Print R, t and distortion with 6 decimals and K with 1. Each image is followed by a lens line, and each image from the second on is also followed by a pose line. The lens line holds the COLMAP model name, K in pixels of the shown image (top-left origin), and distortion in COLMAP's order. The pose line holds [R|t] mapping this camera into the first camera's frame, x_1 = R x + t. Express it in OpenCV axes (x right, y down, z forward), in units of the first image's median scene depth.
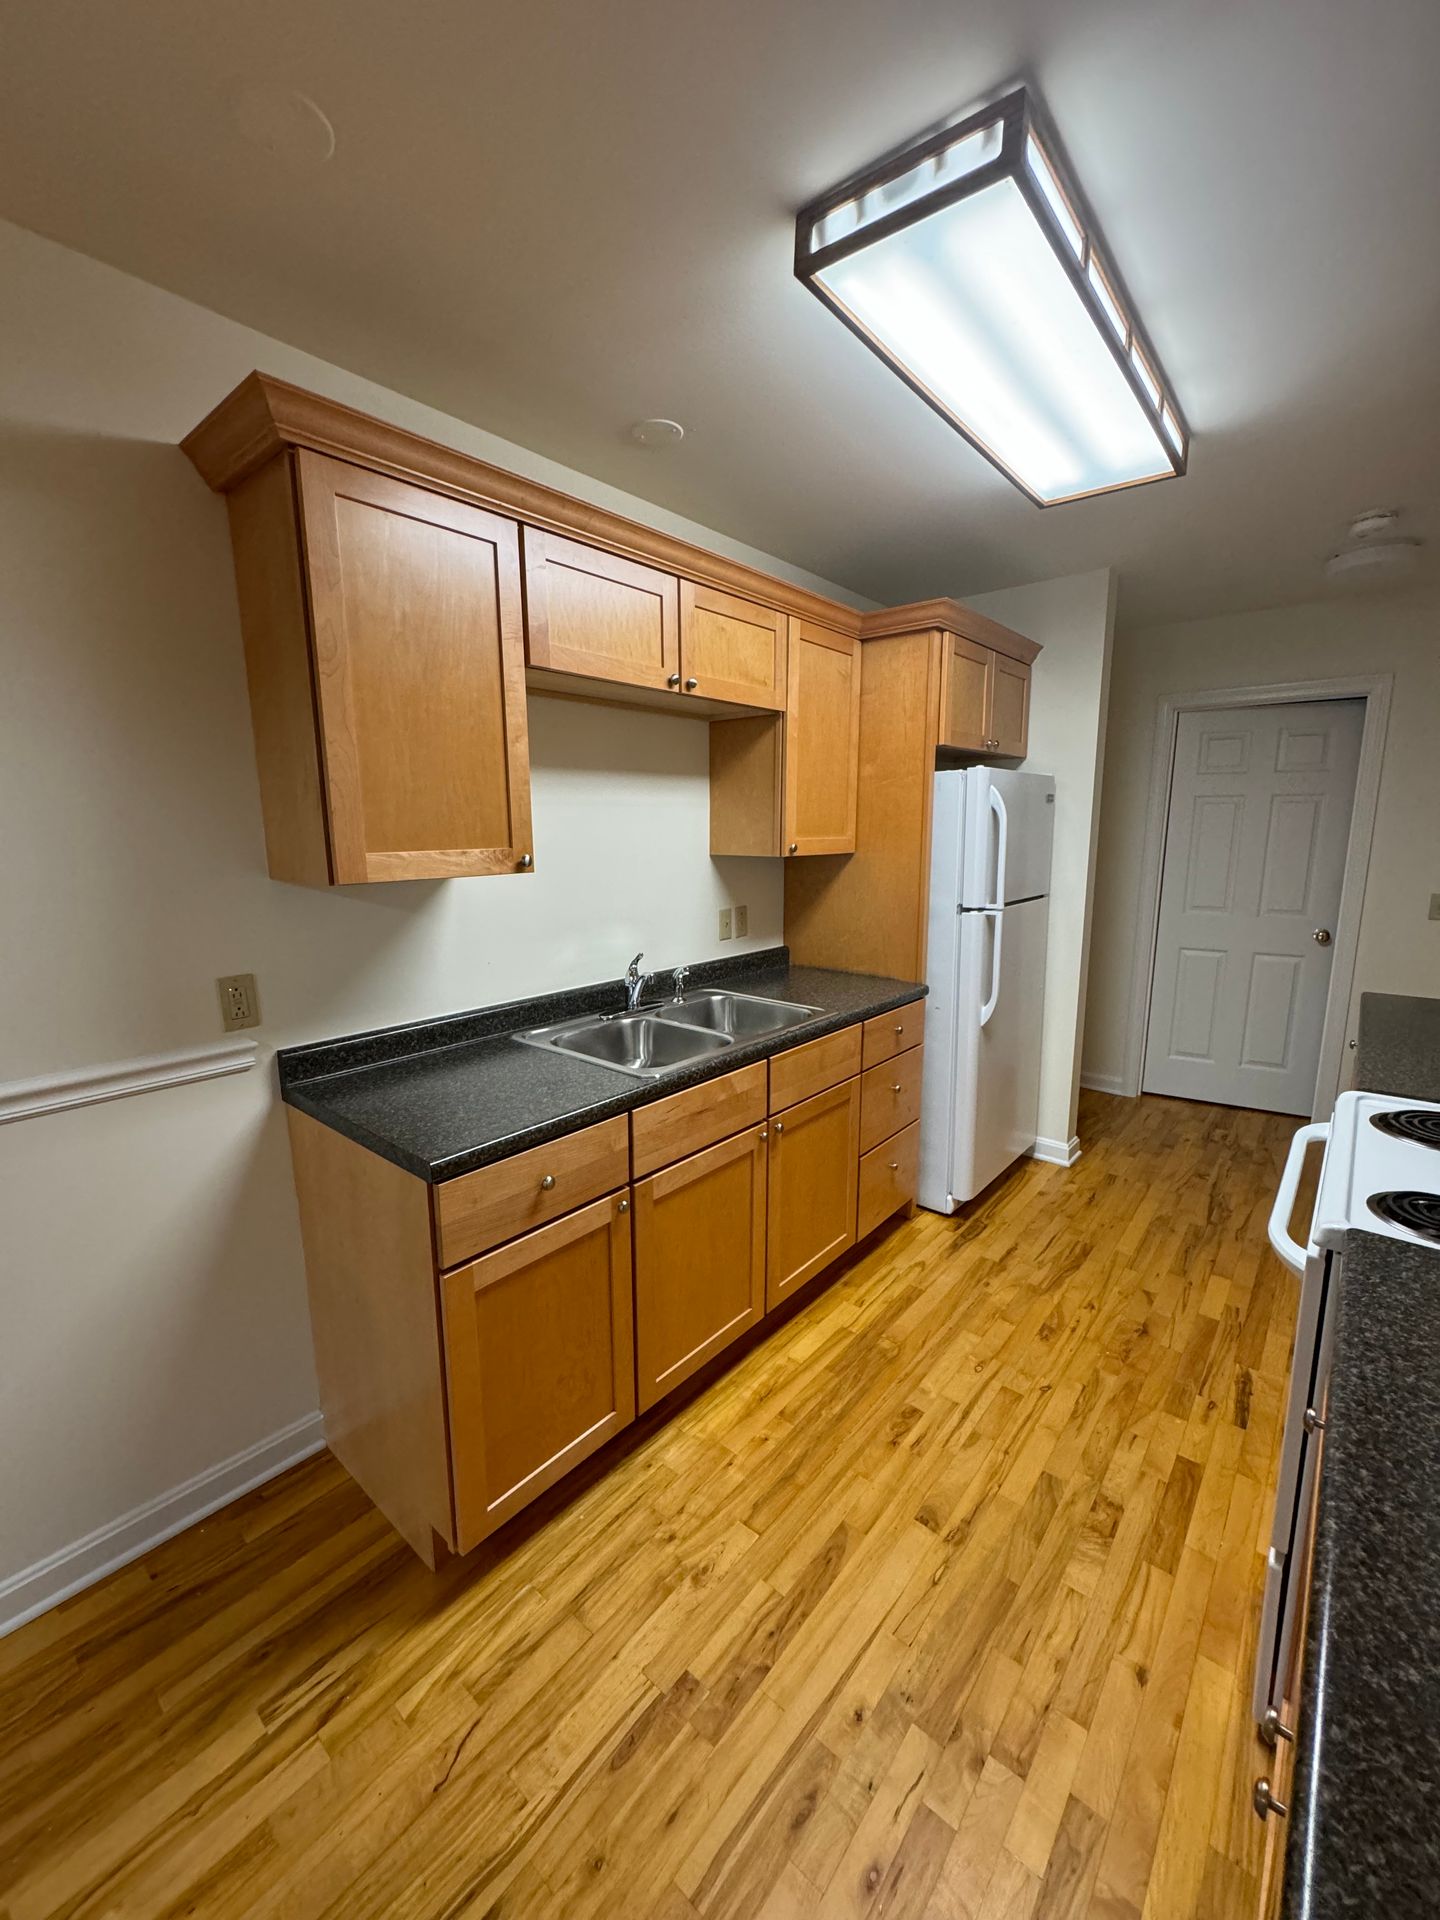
lens RADIAL K [[765.6, 0, 722.2], [0, 765.6, 957.9], [0, 0, 1]] dist [-0.001512, -0.000463]
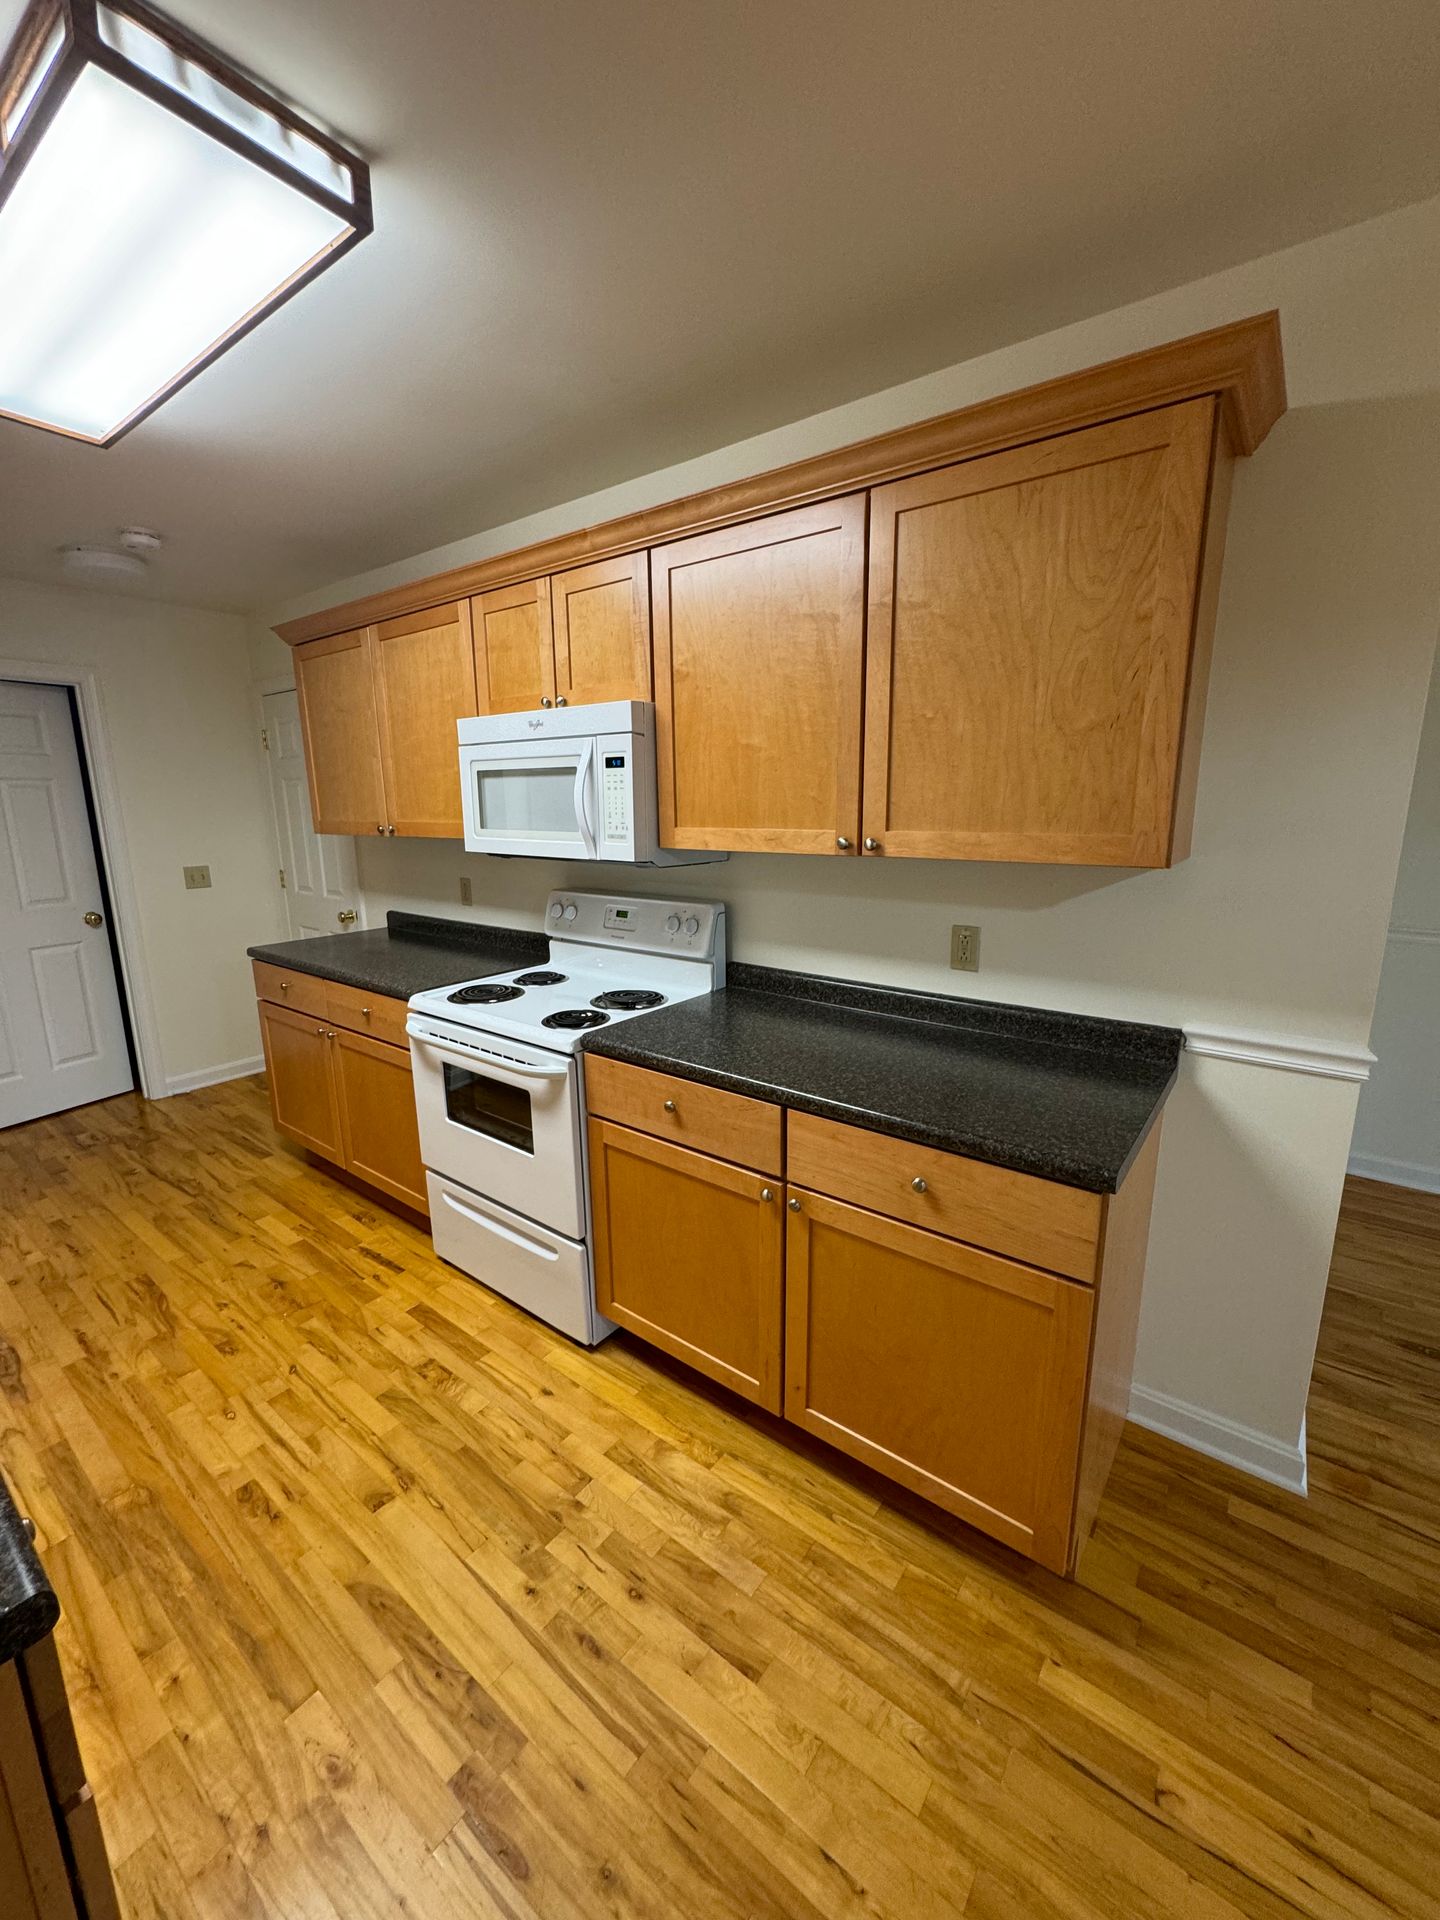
lens RADIAL K [[765.6, 0, 722.2], [0, 765.6, 957.9], [0, 0, 1]] dist [-0.001512, -0.000463]
pose [[-0.047024, -0.199263, 0.978817, -0.502175], [0.178346, 0.962481, 0.204505, -0.070118], [-0.982844, 0.184185, -0.009722, 0.360581]]
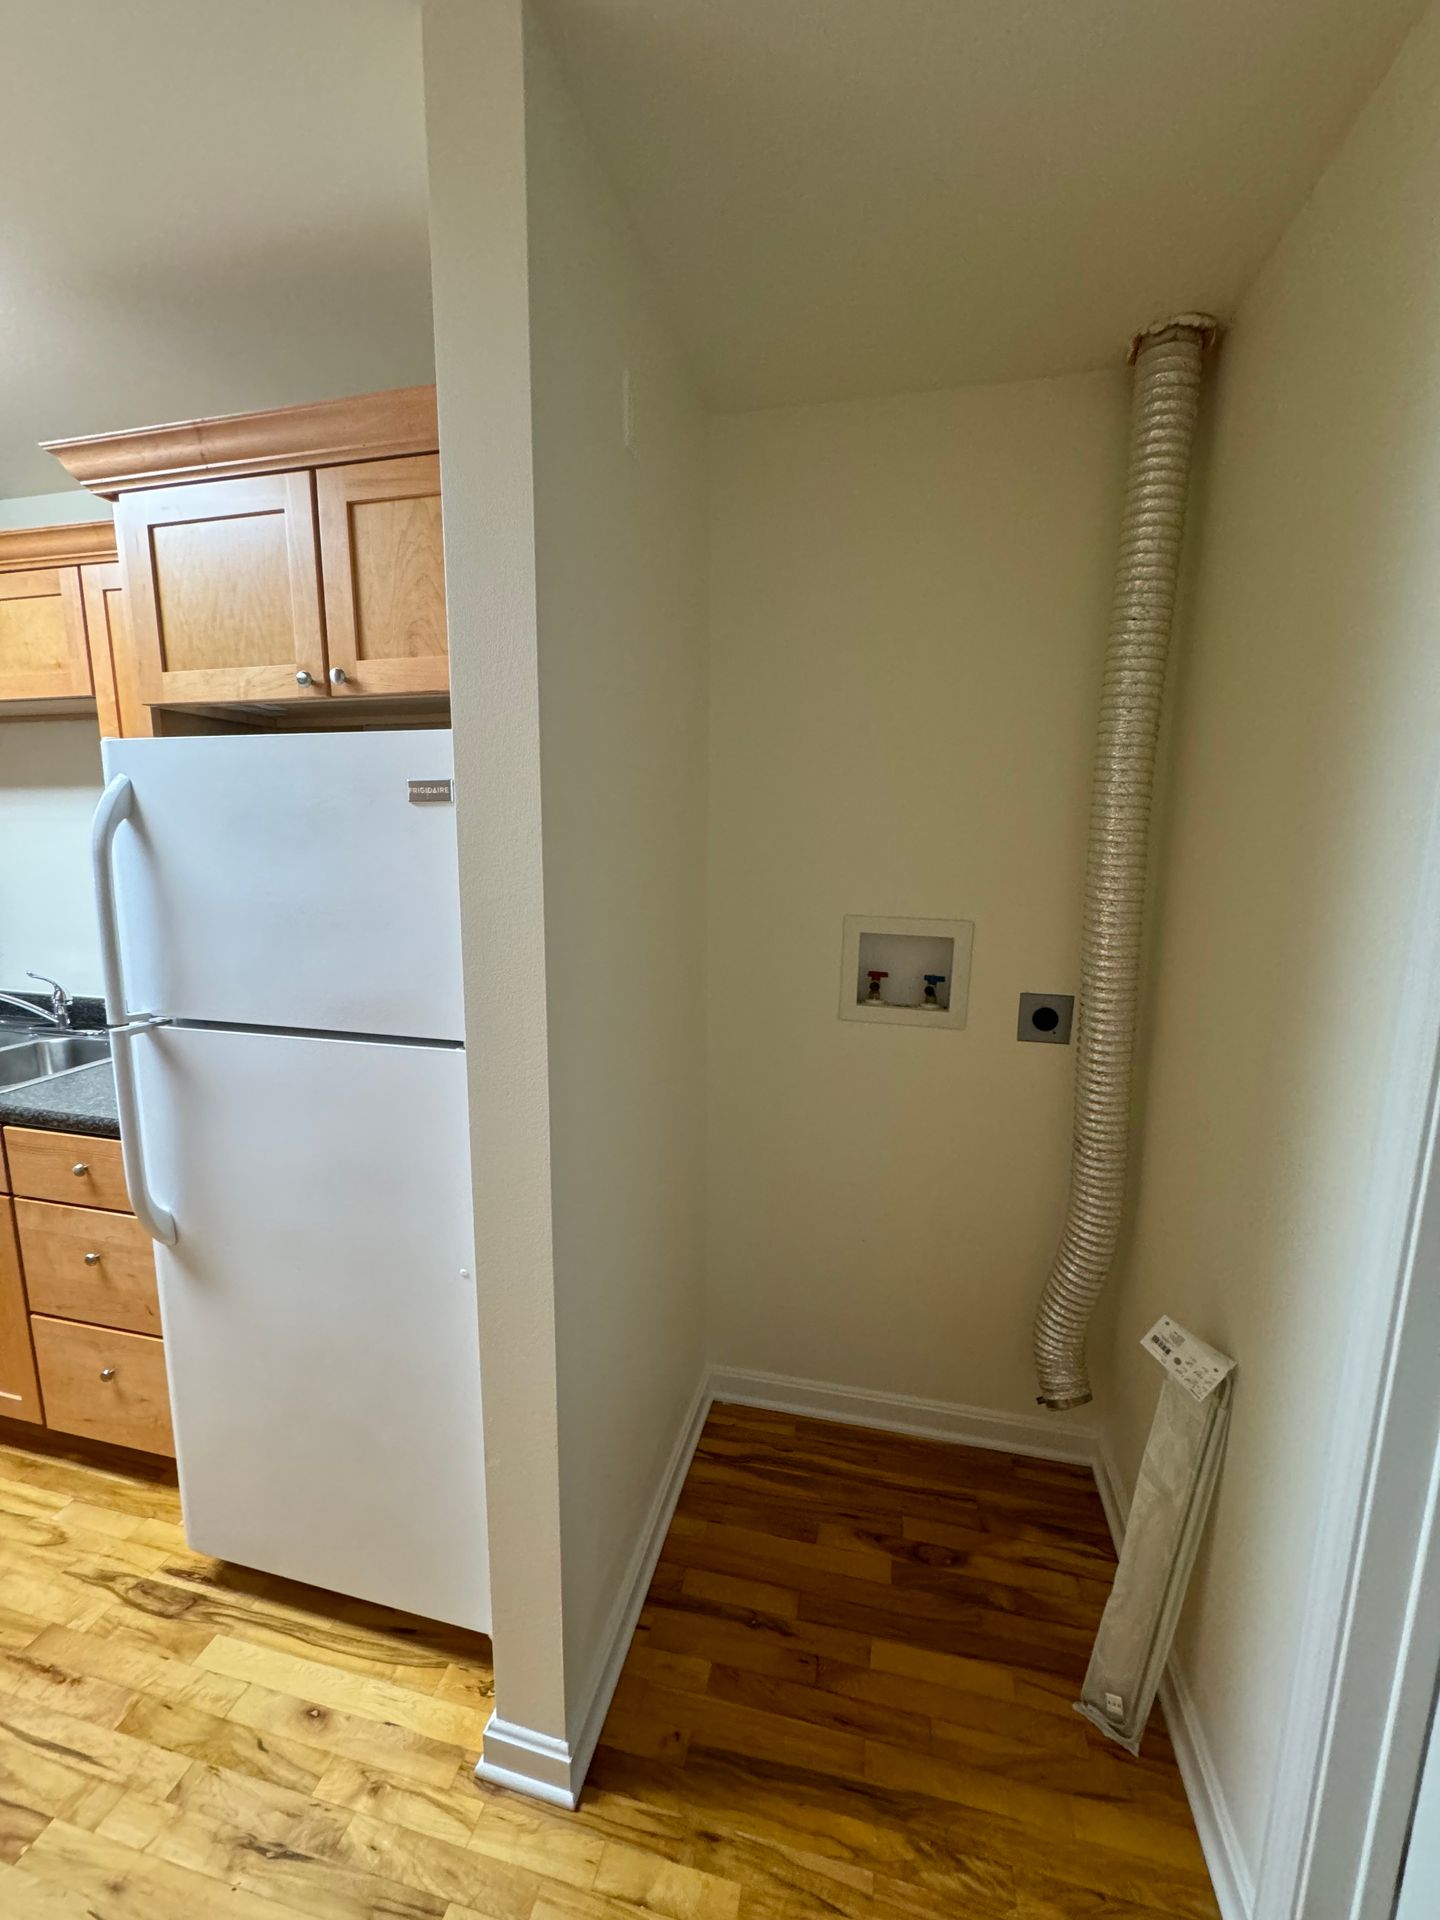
lens RADIAL K [[765.6, 0, 722.2], [0, 765.6, 957.9], [0, 0, 1]] dist [-0.001512, -0.000463]
pose [[0.450707, 0.151115, -0.879789, 1.313428], [-0.166314, 0.982526, 0.083560, -0.288826], [0.877042, 0.108660, 0.467963, 1.503644]]
